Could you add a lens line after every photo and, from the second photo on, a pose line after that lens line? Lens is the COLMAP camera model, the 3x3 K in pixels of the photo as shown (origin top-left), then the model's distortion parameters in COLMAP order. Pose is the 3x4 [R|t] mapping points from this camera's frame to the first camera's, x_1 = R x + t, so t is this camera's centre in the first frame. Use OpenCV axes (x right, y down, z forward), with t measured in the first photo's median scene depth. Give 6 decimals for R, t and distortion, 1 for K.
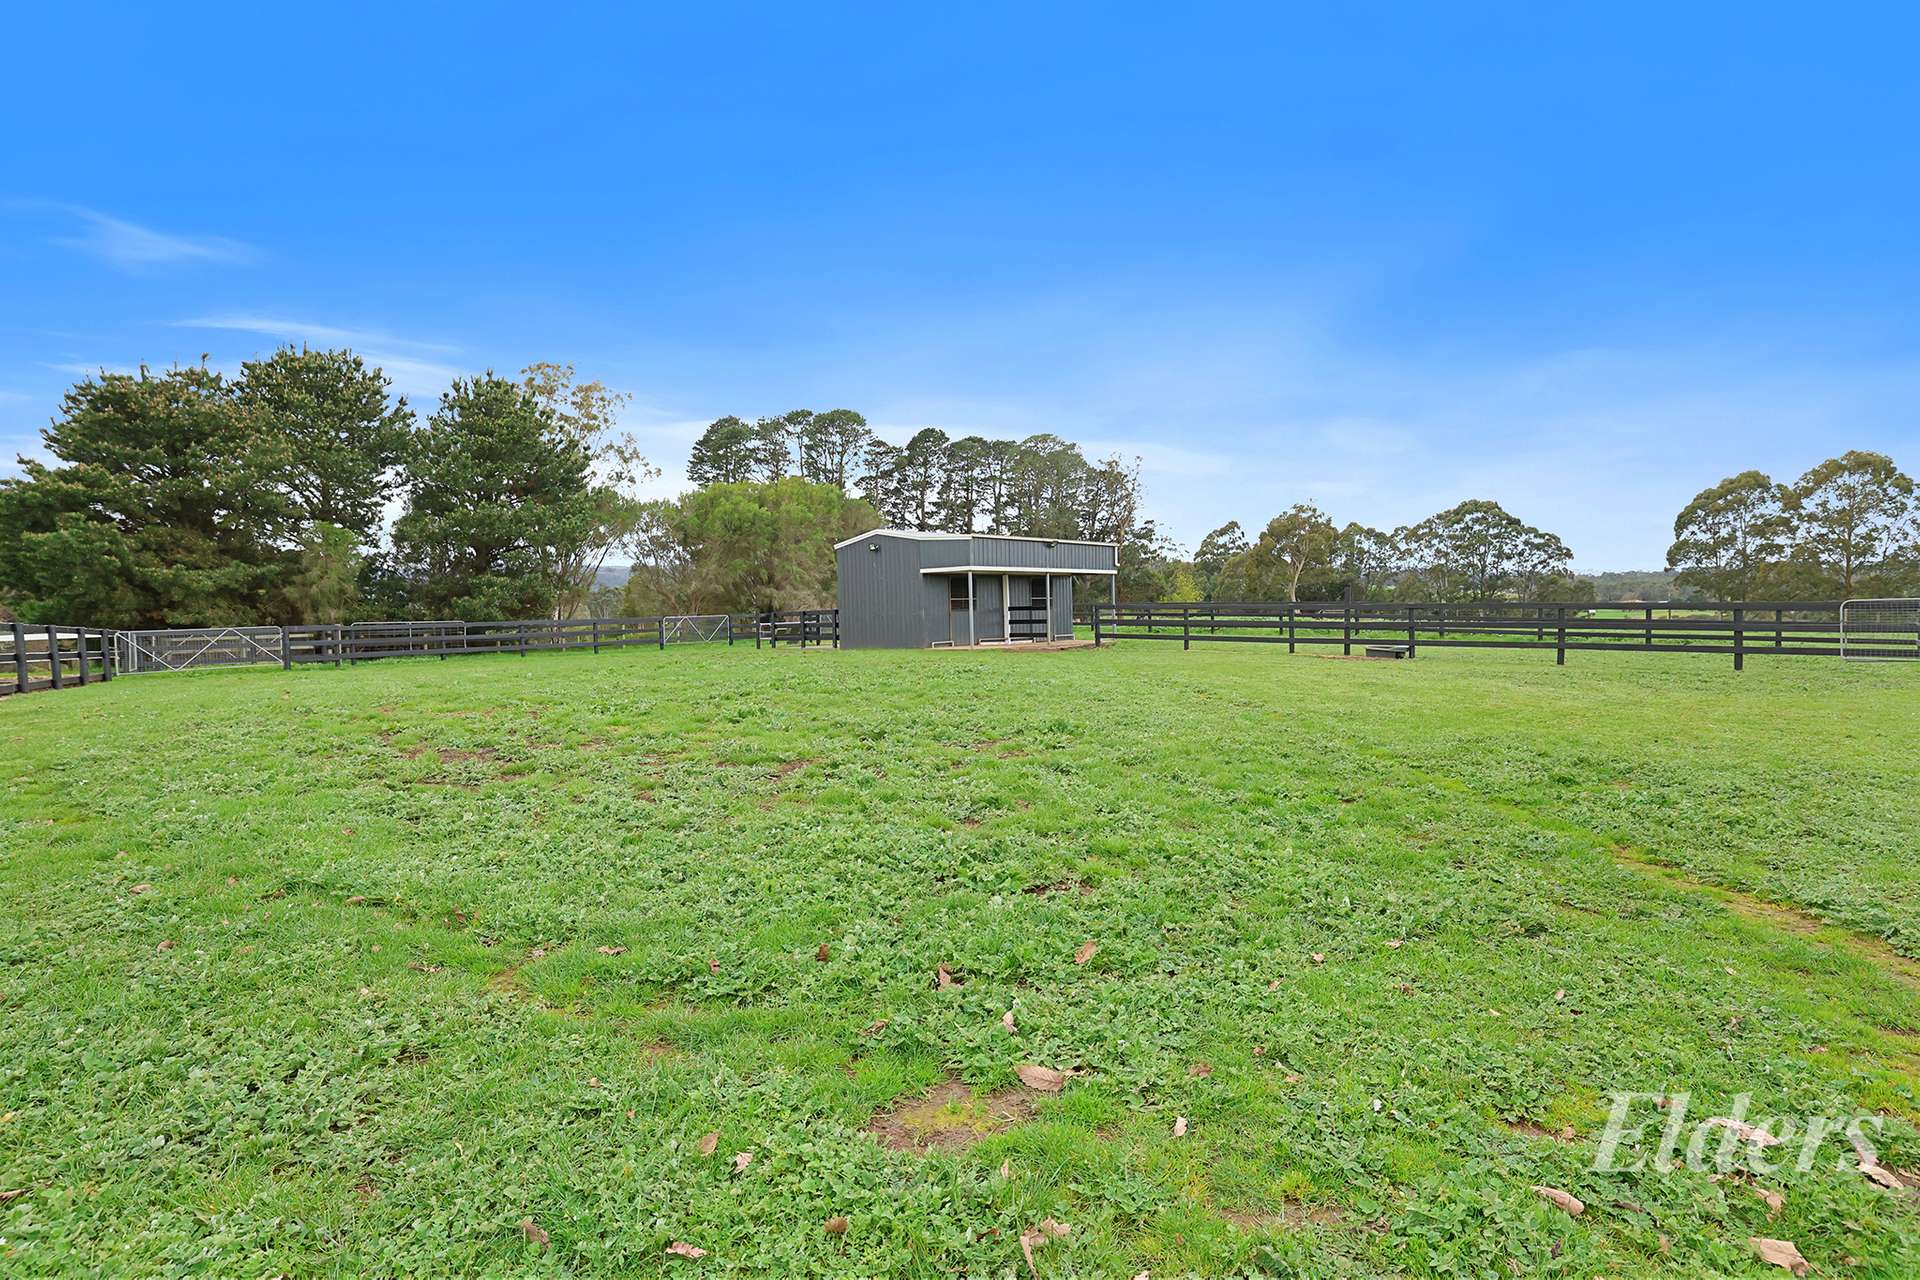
lens RADIAL K [[941.3, 0, 969.2], [0, 941.3, 634.3], [0, 0, 1]] dist [-0.016063, 0.019679]
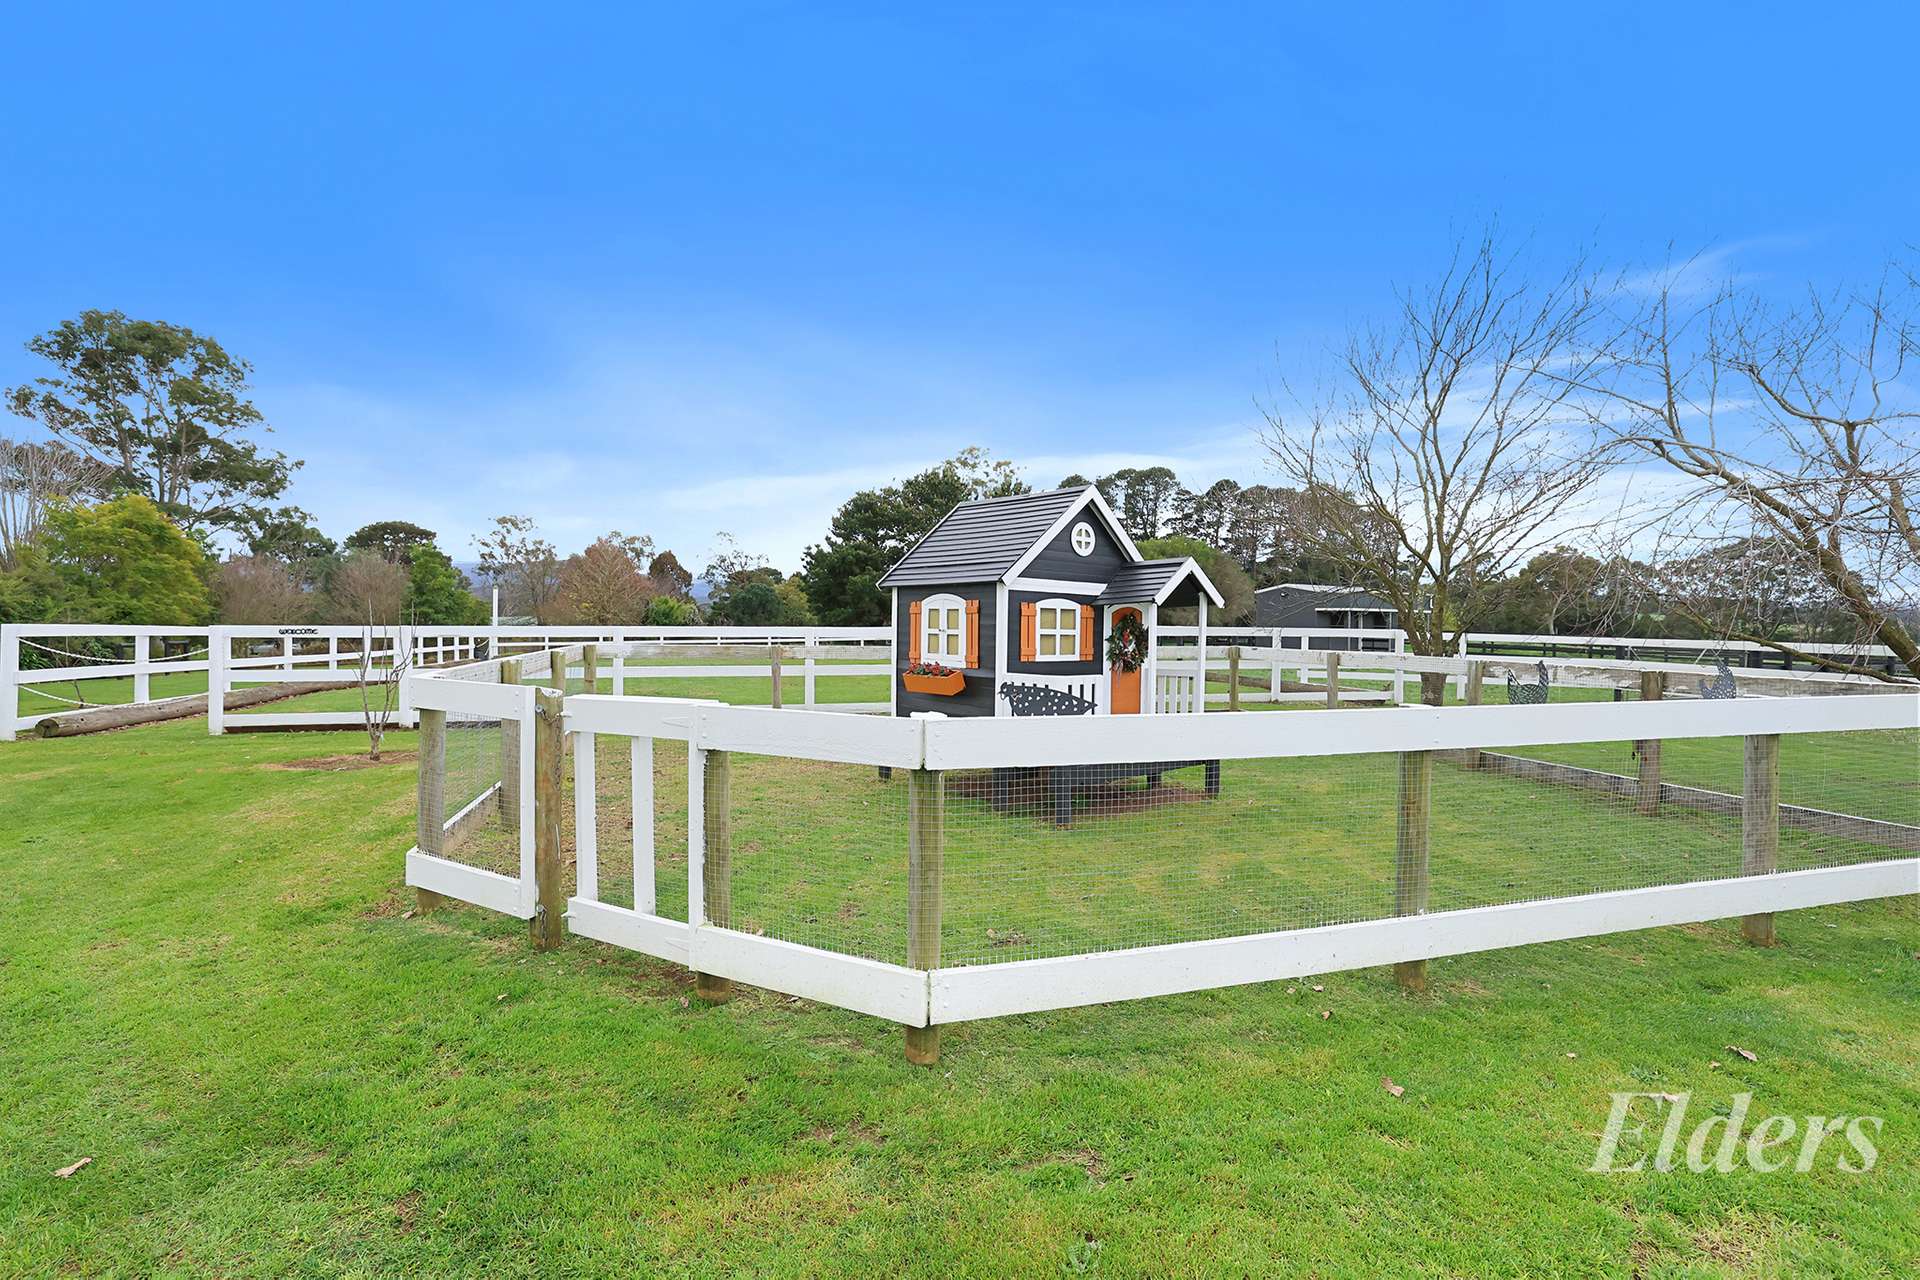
lens RADIAL K [[829.7, 0, 956.5], [0, 829.7, 635.8], [0, 0, 1]] dist [-0.049311, 0.020043]
pose [[0.955086, 0.040540, -0.293543, -0.052628], [-0.042099, 0.999113, 0.001007, 0.002028], [0.293323, 0.011396, 0.955945, -0.146459]]
